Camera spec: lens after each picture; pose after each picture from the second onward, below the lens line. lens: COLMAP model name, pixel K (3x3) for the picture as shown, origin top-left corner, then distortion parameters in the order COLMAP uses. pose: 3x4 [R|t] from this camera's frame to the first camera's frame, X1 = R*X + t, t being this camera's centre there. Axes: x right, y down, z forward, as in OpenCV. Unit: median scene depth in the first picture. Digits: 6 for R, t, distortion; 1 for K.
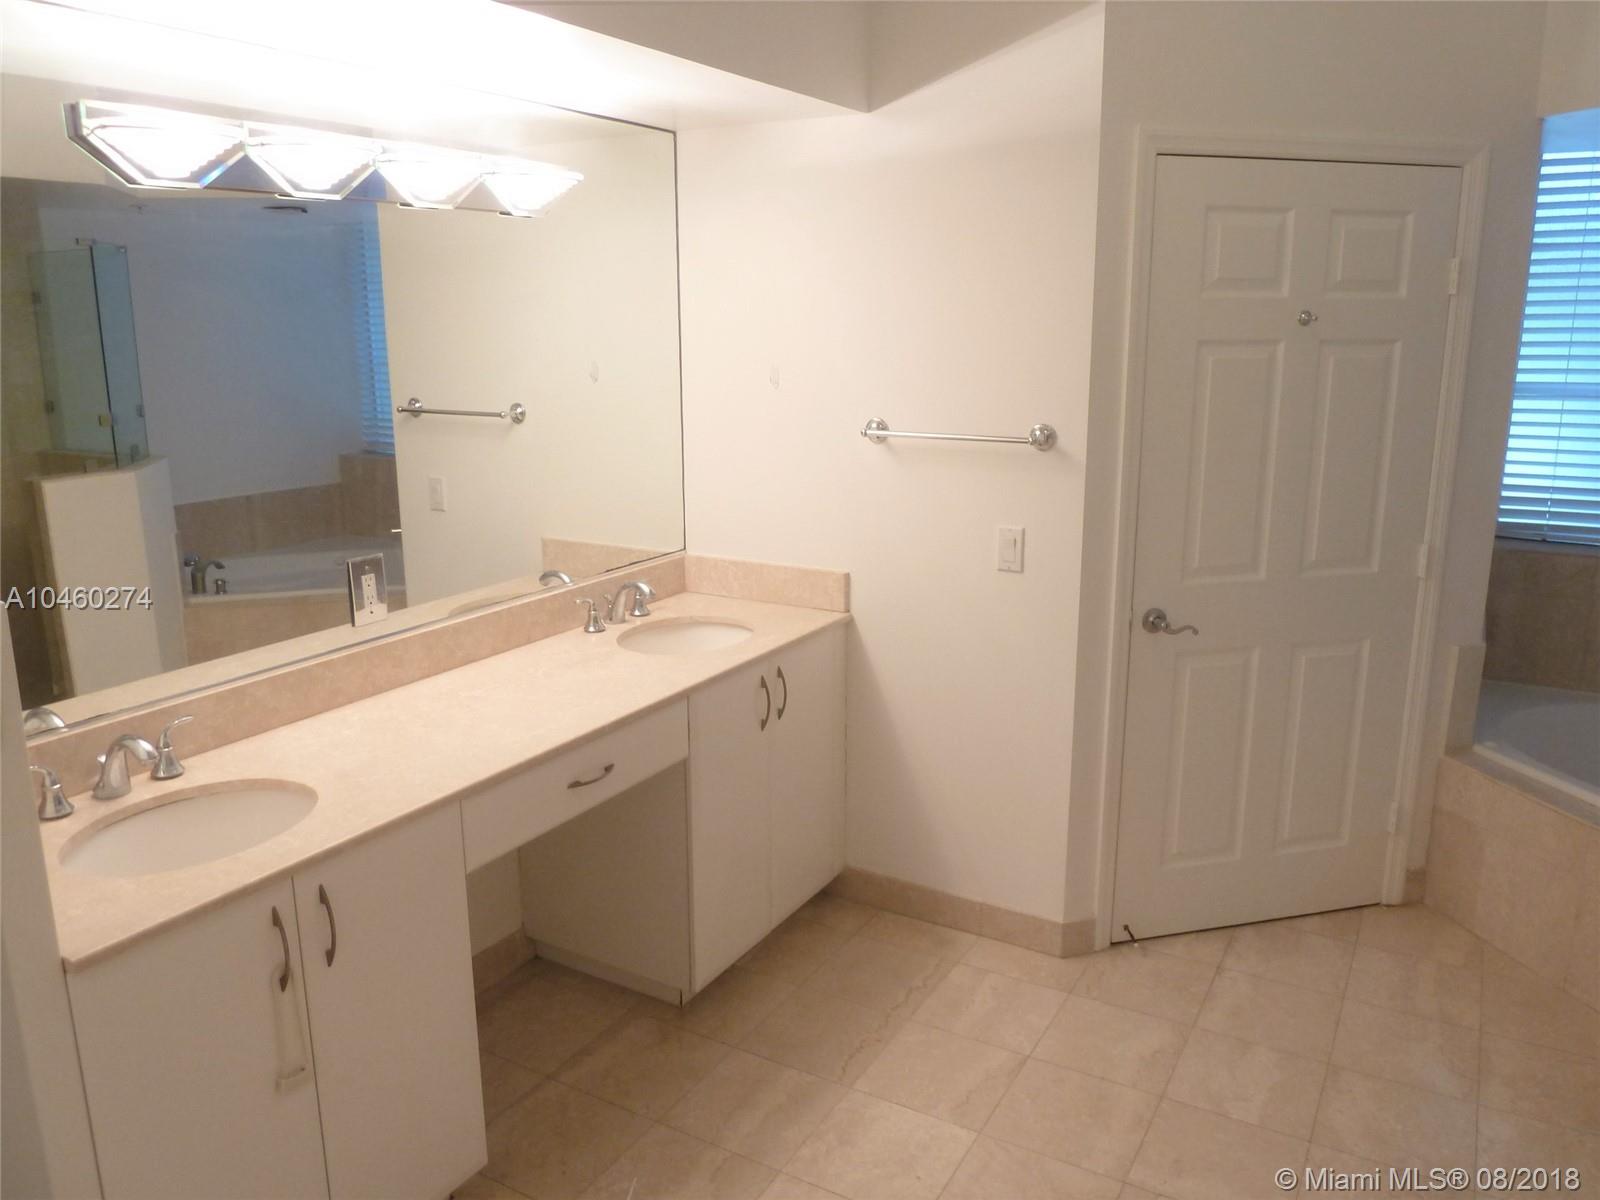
lens RADIAL K [[1188.9, 0, 800.7], [0, 1188.9, 591.1], [0, 0, 1]] dist [-0.034958, 0.006981]
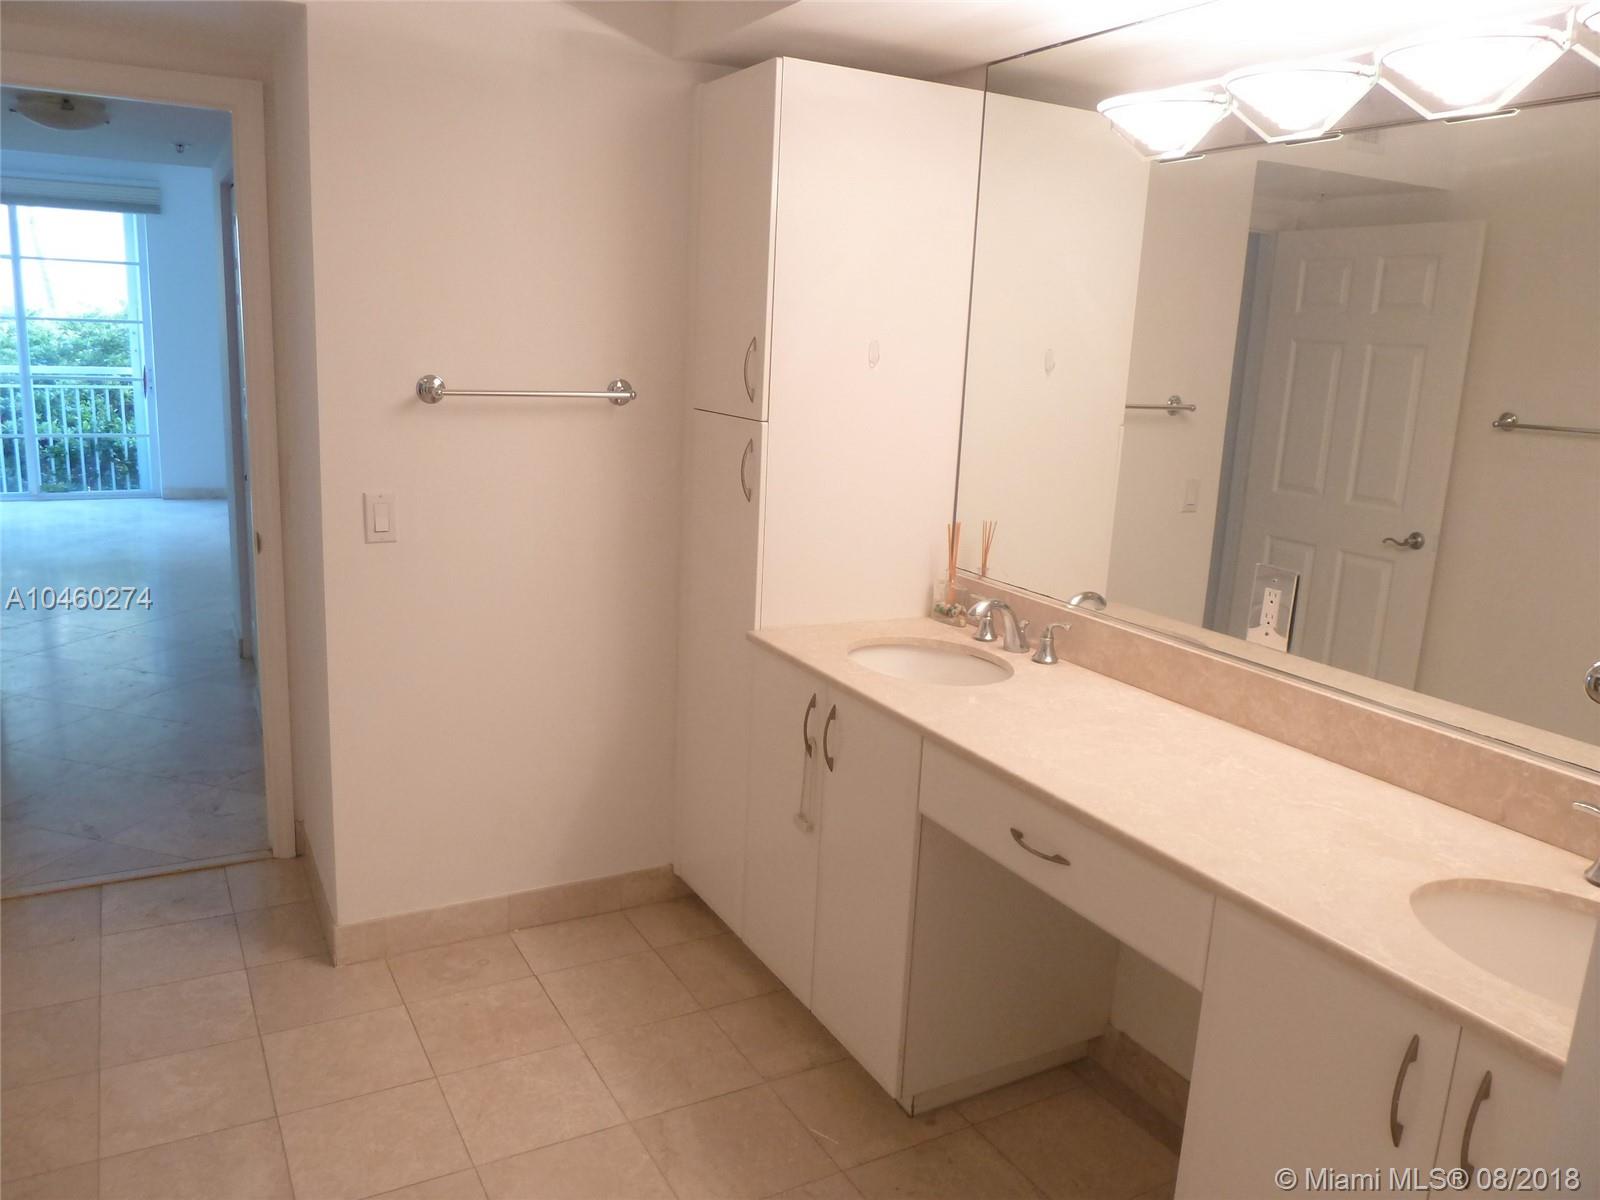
lens RADIAL K [[1188.9, 0, 797.9], [0, 1188.9, 599.4], [0, 0, 1]] dist [-0.034958, 0.006981]
pose [[-0.502408, 0.180216, -0.845641, 0.647033], [-0.227085, 0.916200, 0.330167, -0.261961], [0.834277, 0.357911, -0.419382, 1.348493]]
